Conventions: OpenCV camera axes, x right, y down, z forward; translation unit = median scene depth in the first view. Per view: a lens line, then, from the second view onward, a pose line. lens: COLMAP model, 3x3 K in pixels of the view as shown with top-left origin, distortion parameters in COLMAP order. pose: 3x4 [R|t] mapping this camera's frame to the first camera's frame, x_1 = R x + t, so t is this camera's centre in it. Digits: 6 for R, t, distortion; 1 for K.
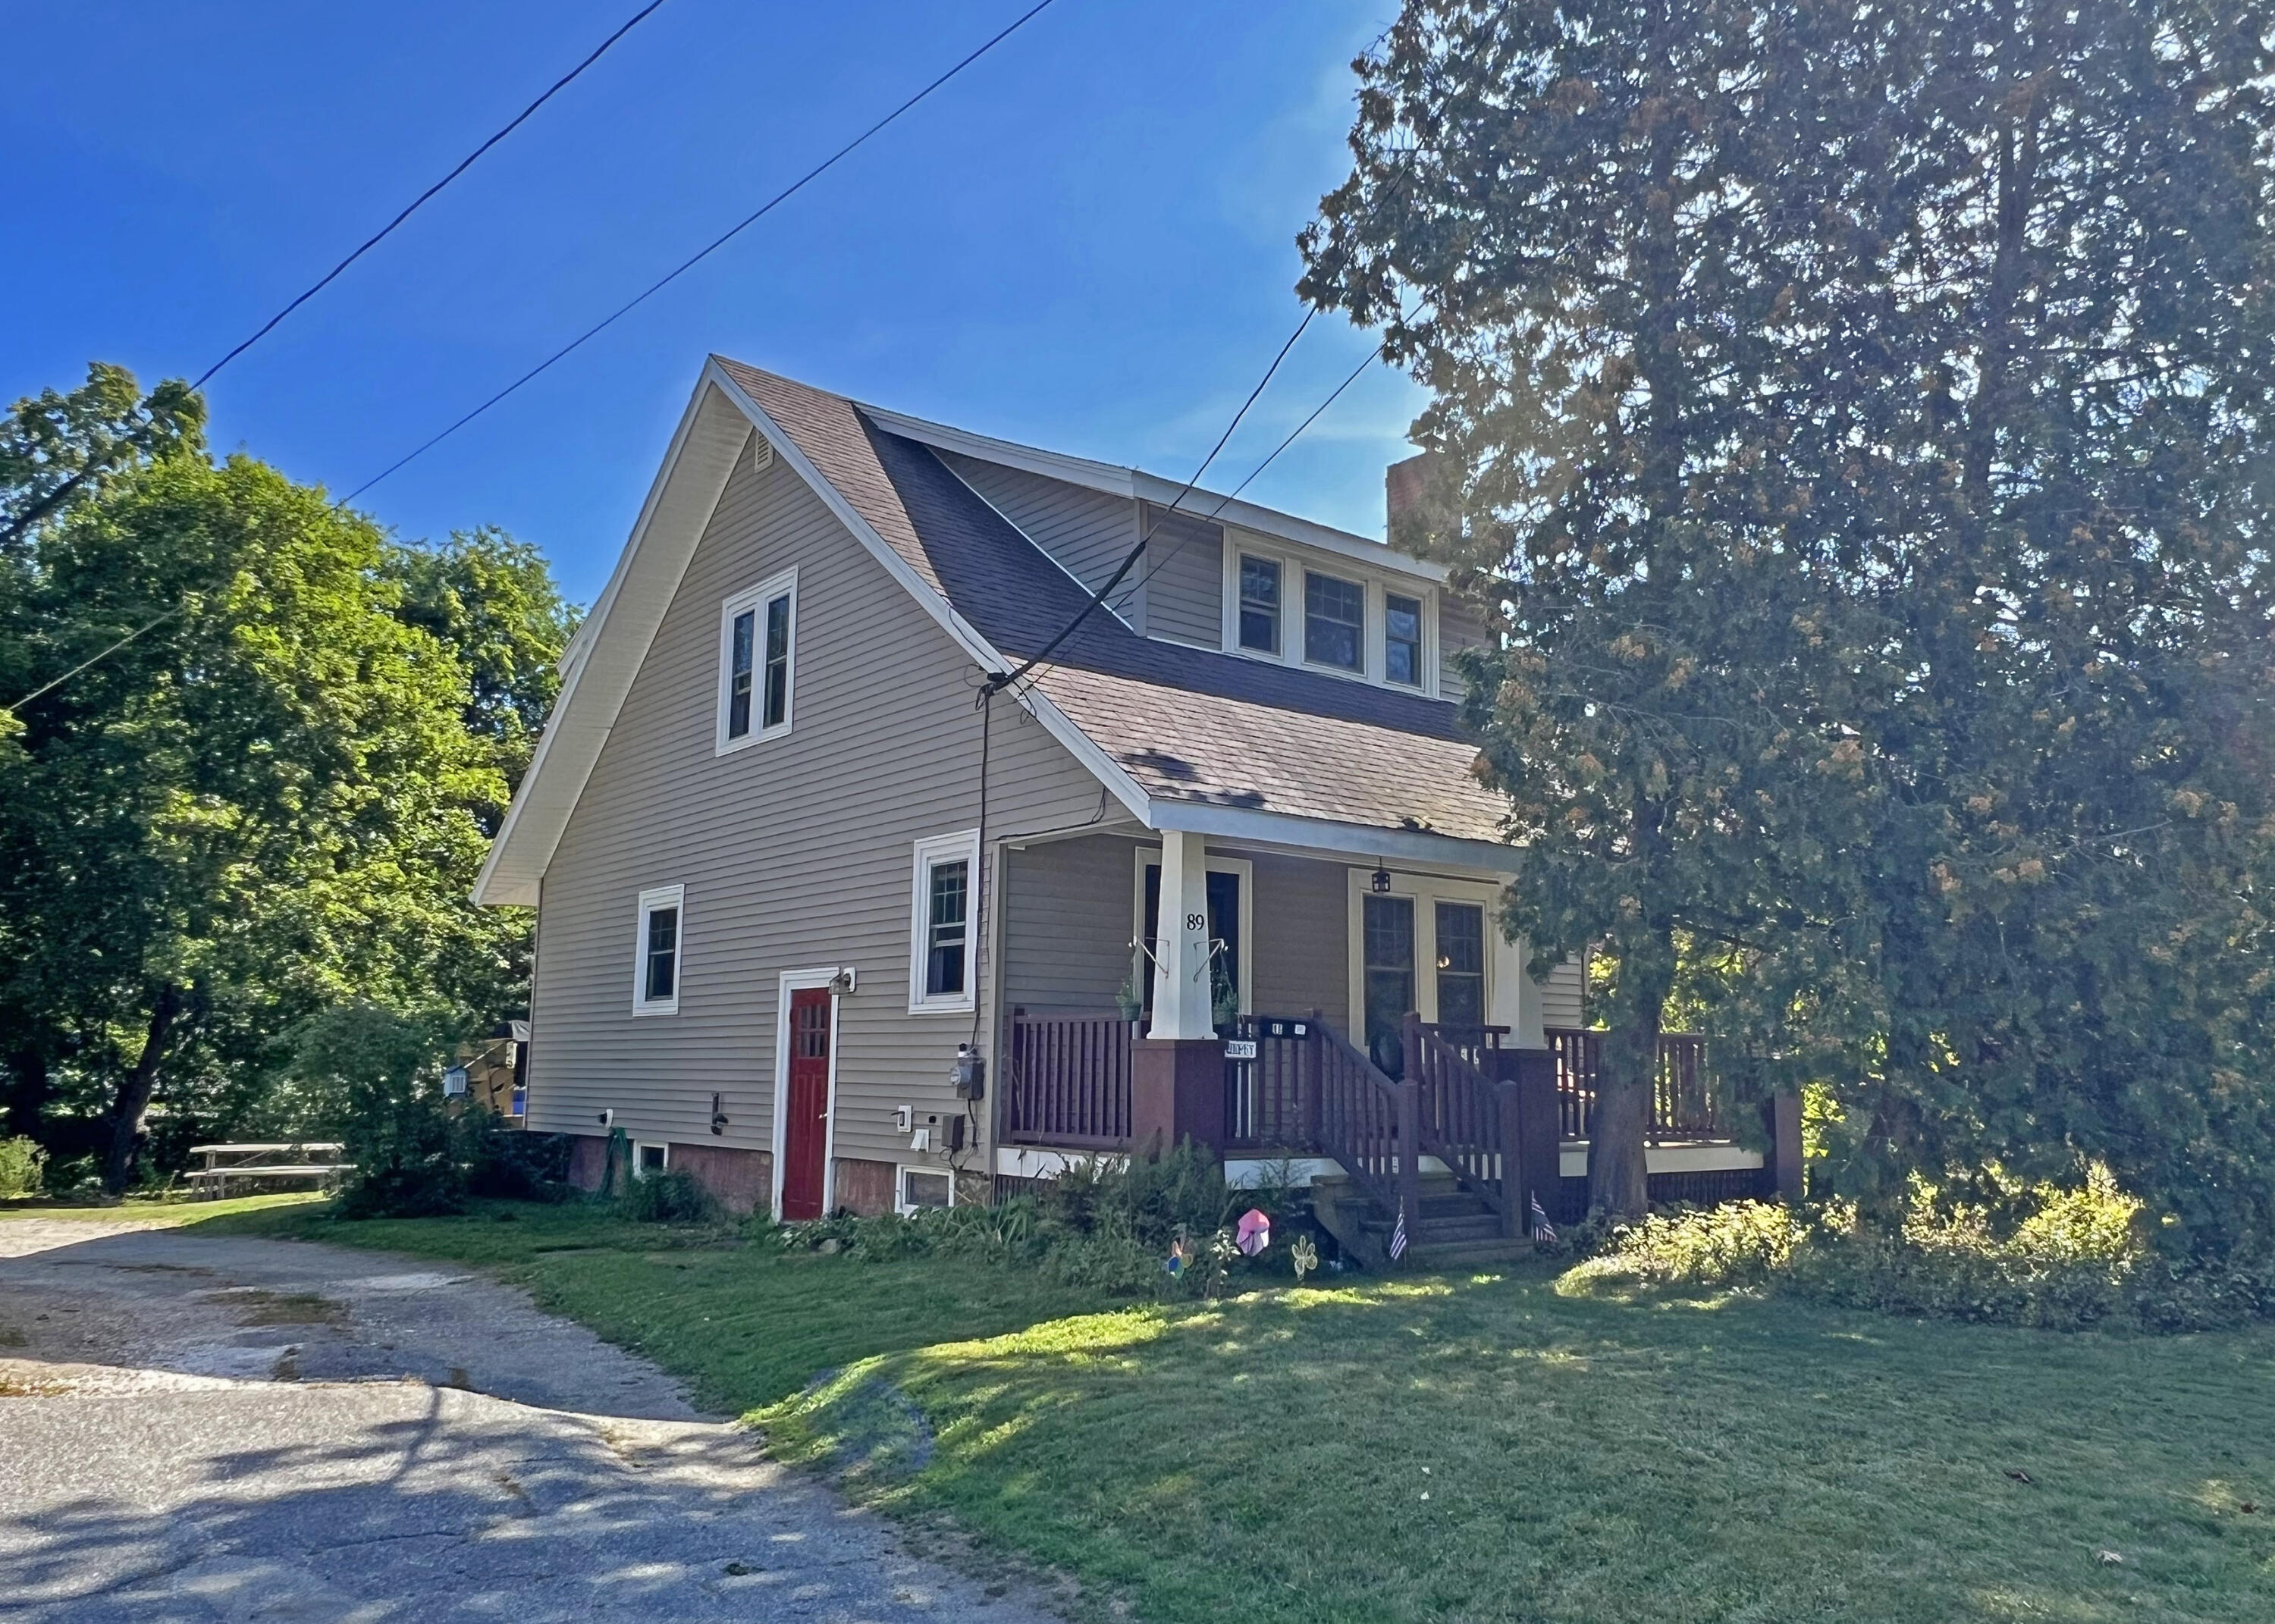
lens RADIAL K [[1732.2, 0, 1259.4], [0, 1732.2, 812.2], [0, 0, 1]] dist [0.034058, -0.001672]
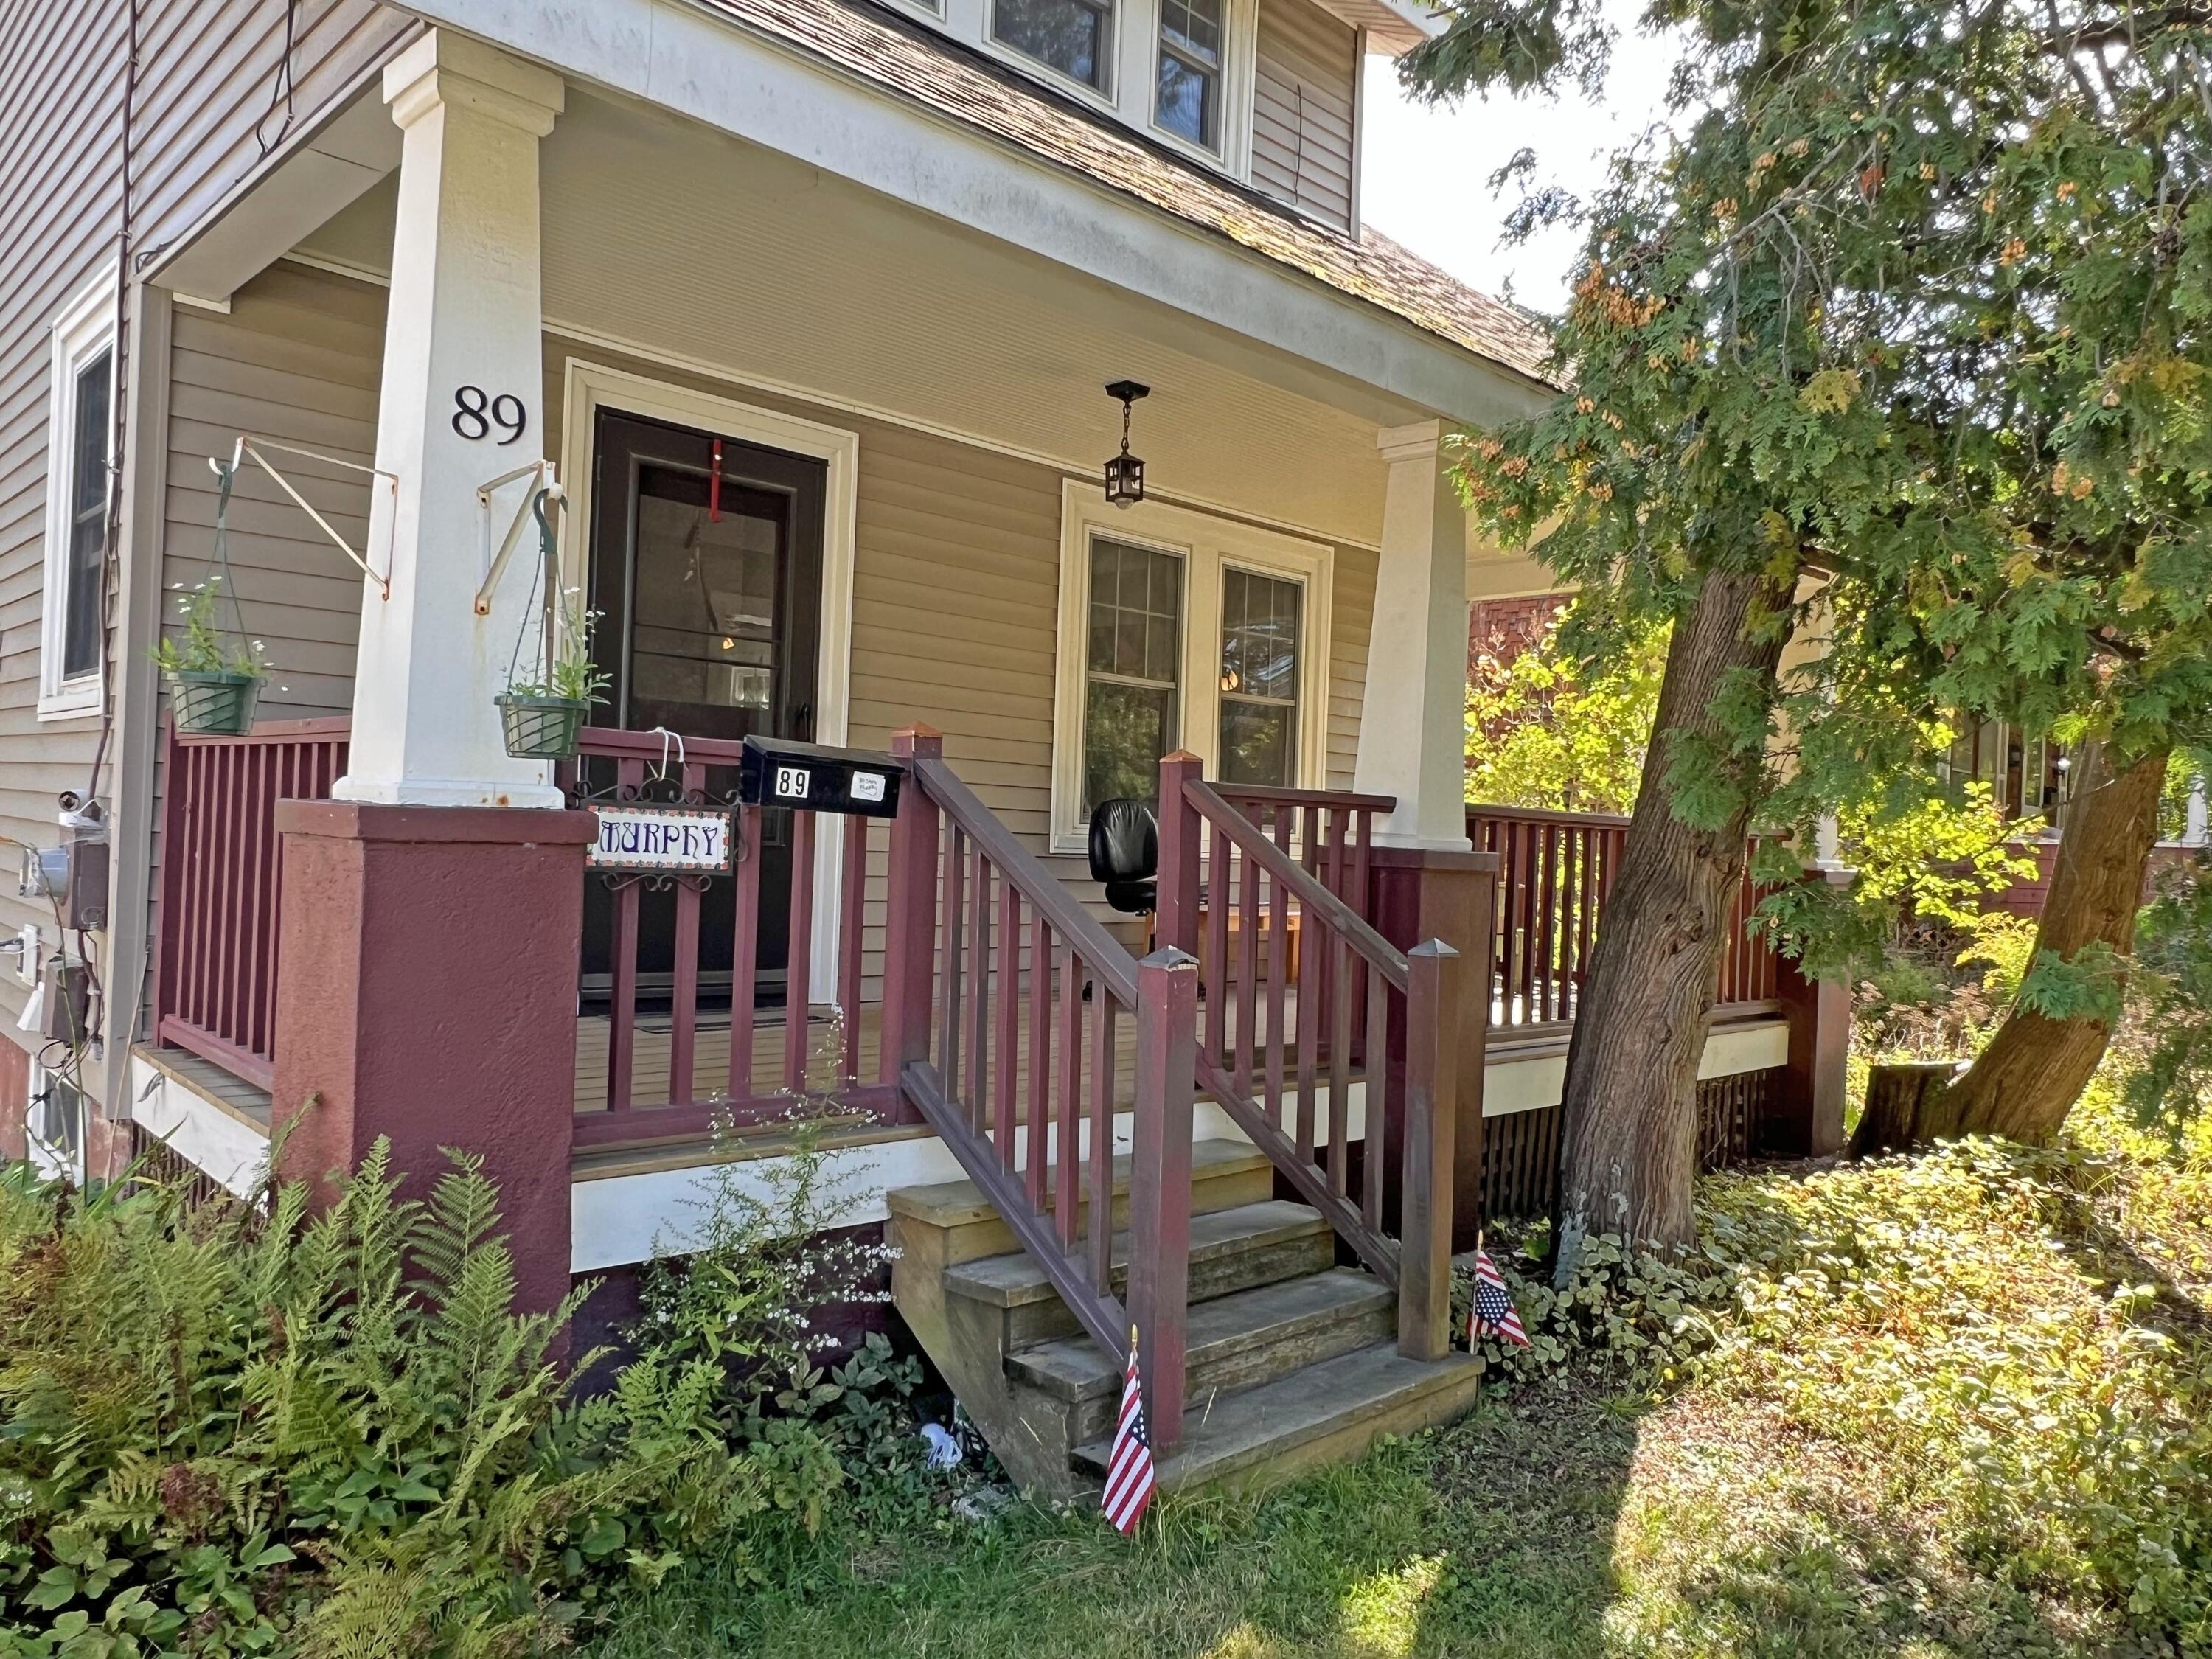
lens RADIAL K [[1545.8, 0, 1106.0], [0, 1545.8, 829.5], [0, 0, 1]] dist [0.008222, 0.001881]
pose [[0.997756, 0.033461, 0.058001, 0.048365], [-0.041744, 0.988097, 0.148058, 0.077312], [-0.052357, -0.150147, 0.987276, 0.620412]]
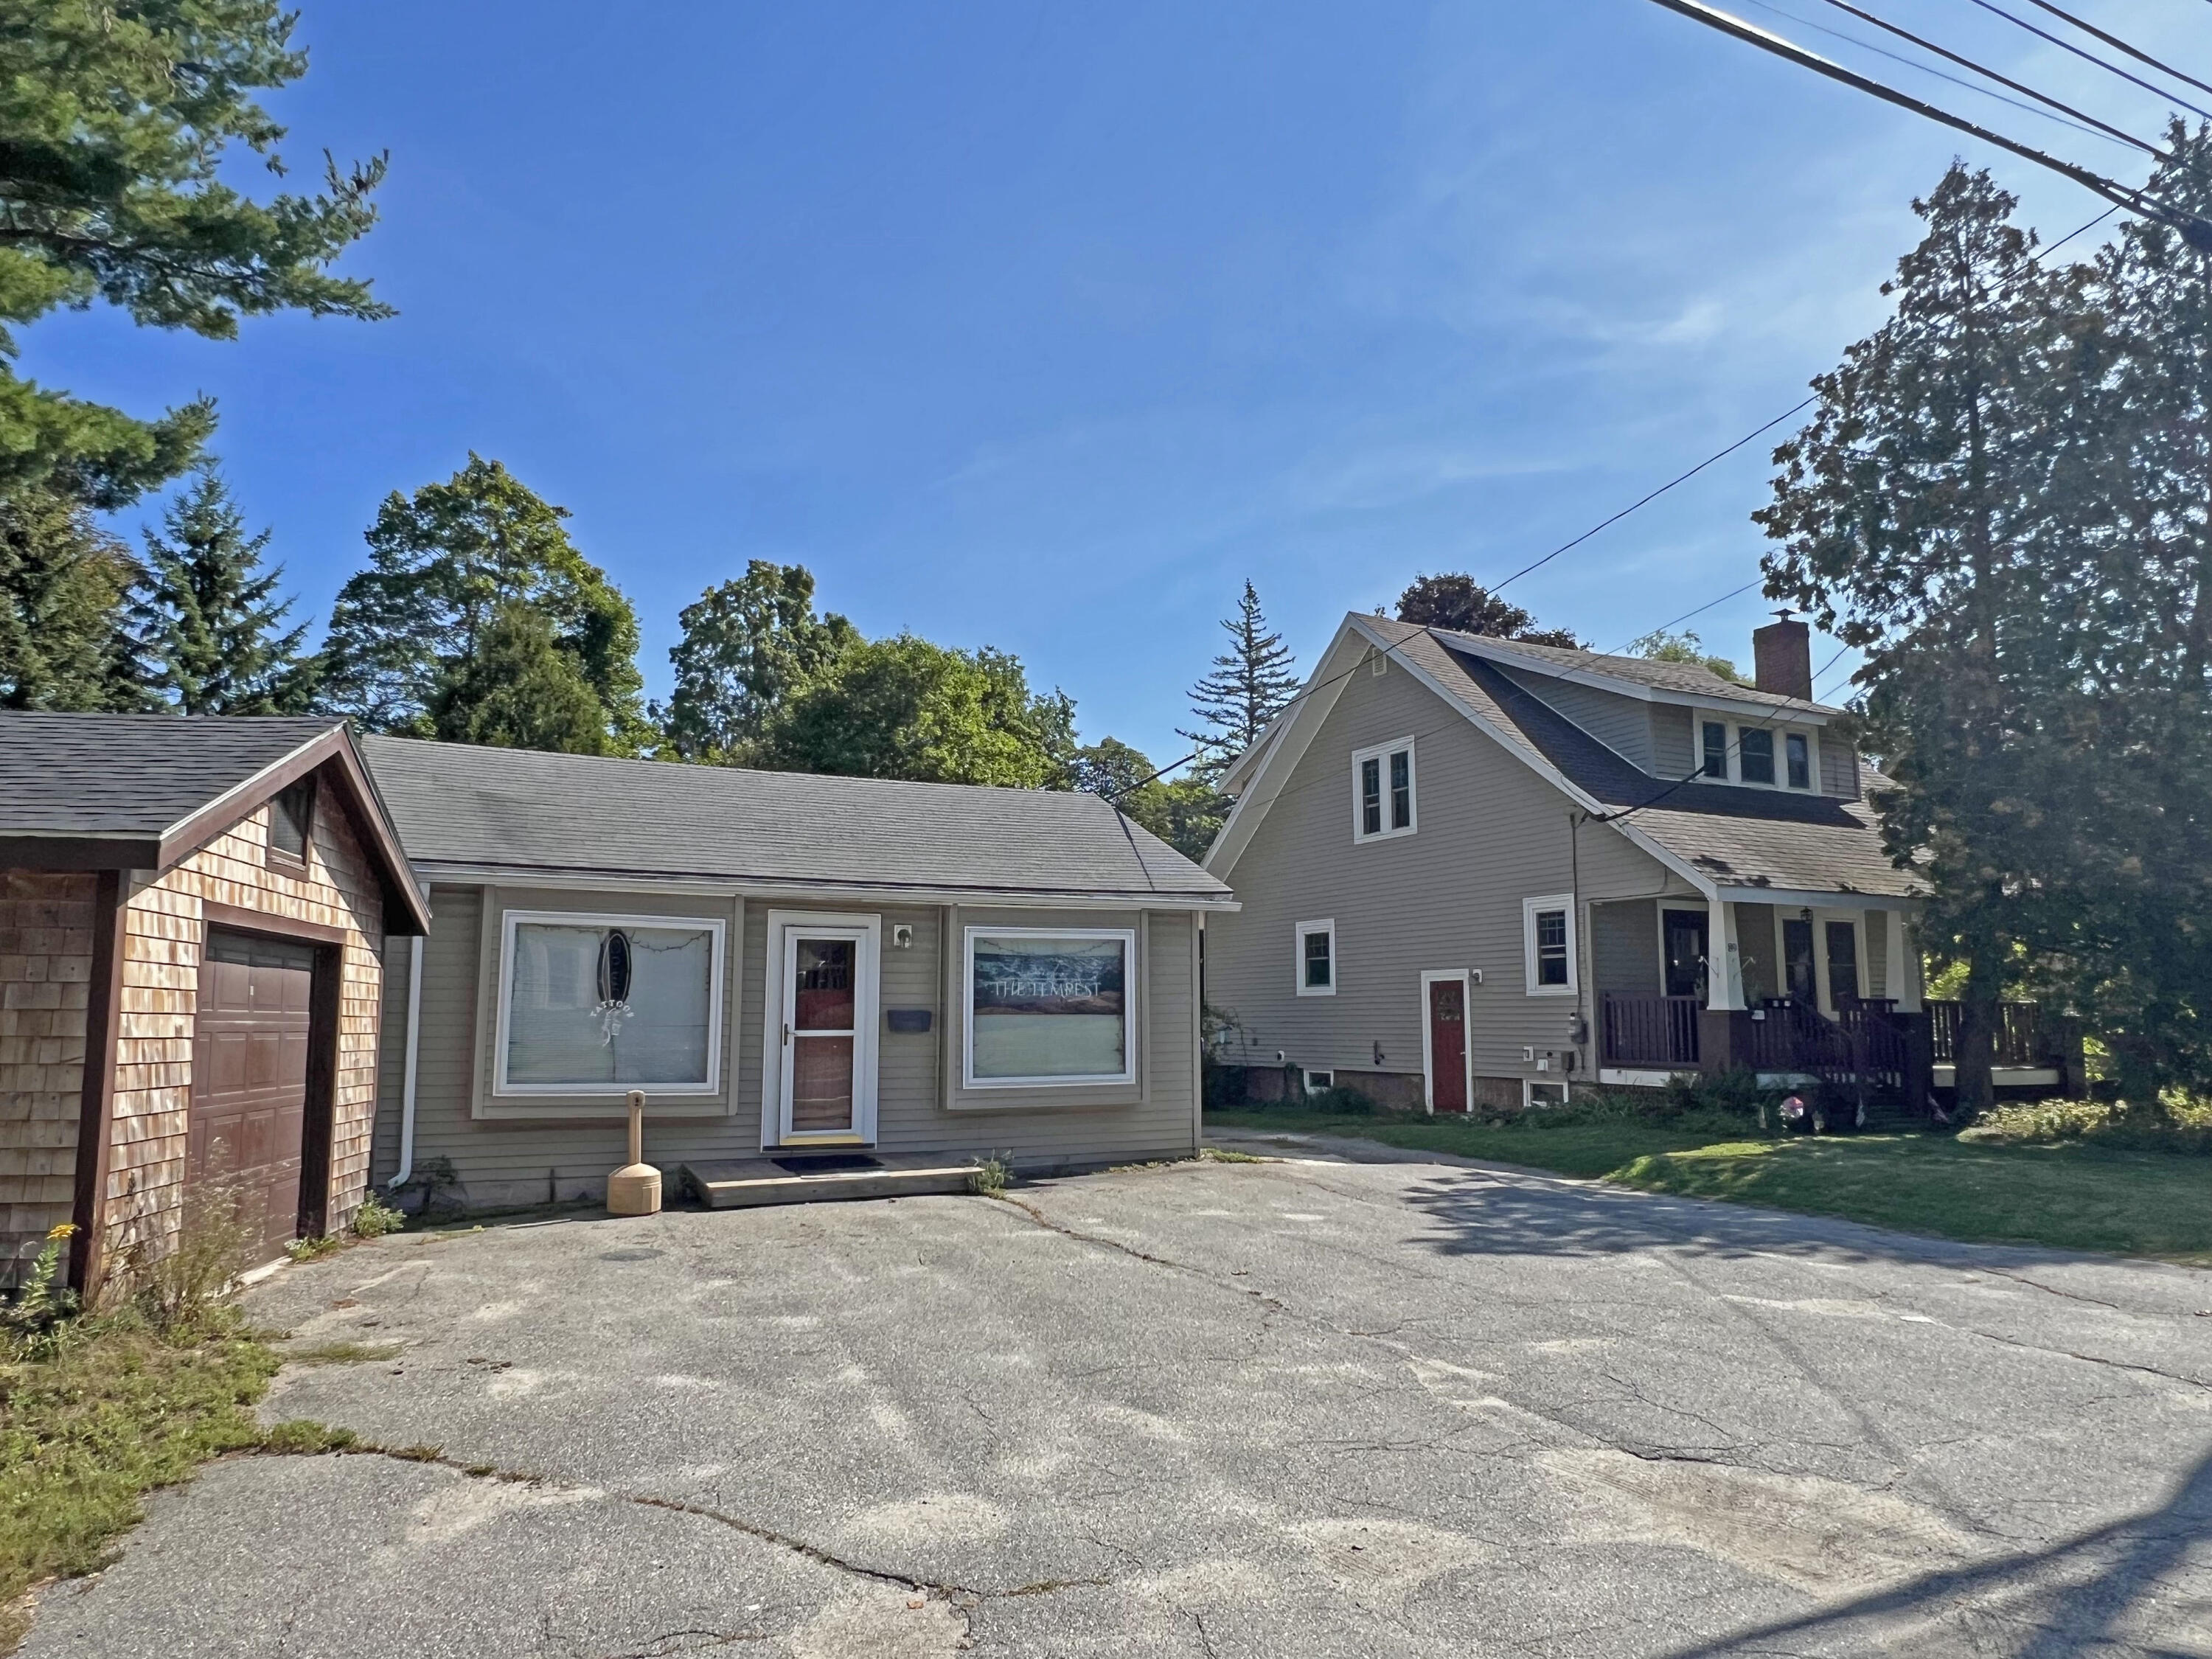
lens RADIAL K [[1499.0, 0, 1093.1], [0, 1499.0, 837.8], [0, 0, 1]] dist [-0.004267, -0.002157]
pose [[0.969911, -0.037543, -0.240549, -0.269489], [0.042909, 0.998933, 0.017107, -0.096469], [0.239650, -0.026914, 0.970486, -0.630312]]
